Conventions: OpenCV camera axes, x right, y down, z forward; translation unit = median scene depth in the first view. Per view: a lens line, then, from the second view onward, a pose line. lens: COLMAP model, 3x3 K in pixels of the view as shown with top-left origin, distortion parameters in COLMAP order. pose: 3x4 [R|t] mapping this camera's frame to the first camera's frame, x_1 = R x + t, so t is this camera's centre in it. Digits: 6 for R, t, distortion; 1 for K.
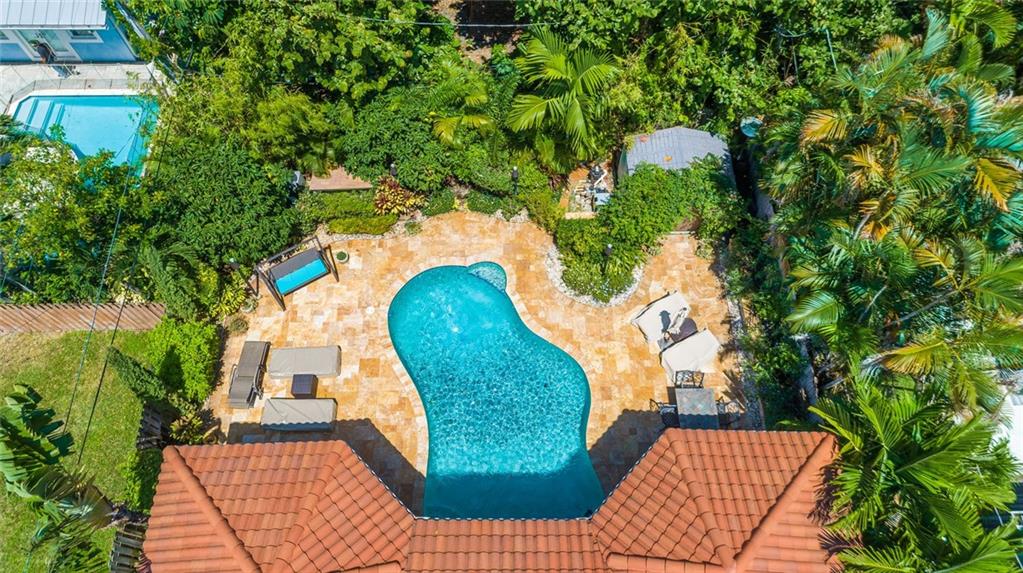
lens RADIAL K [[685.9, 0, 511.5], [0, 685.9, 286.5], [0, 0, 1]] dist [-0.001091, 0.001430]
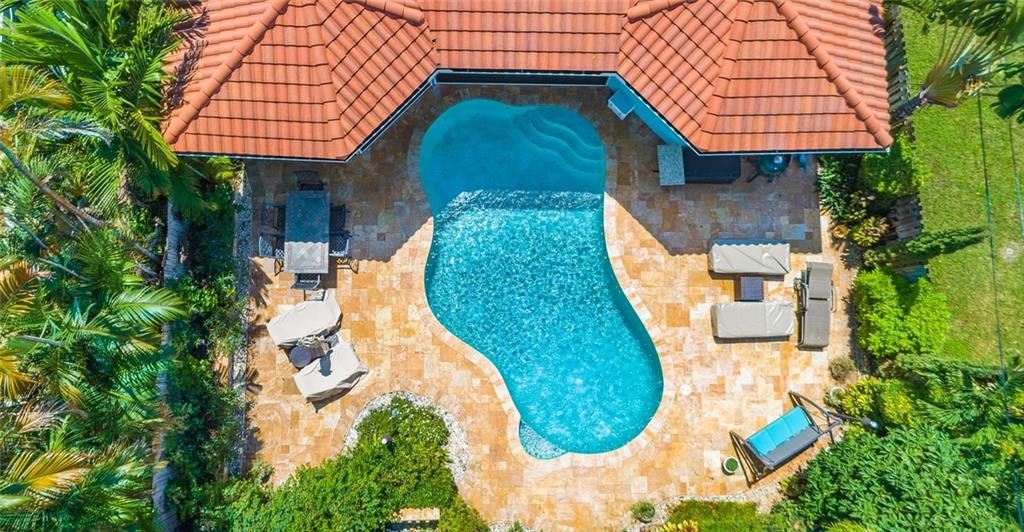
lens RADIAL K [[685.5, 0, 512.0], [0, 685.5, 266.0], [0, 0, 1]] dist [0.004629, -0.000940]
pose [[-0.999899, -0.009047, -0.010997, 0.012234], [0.001194, -0.822812, 0.568312, -0.326166], [-0.014190, 0.568241, 0.822740, 0.259346]]
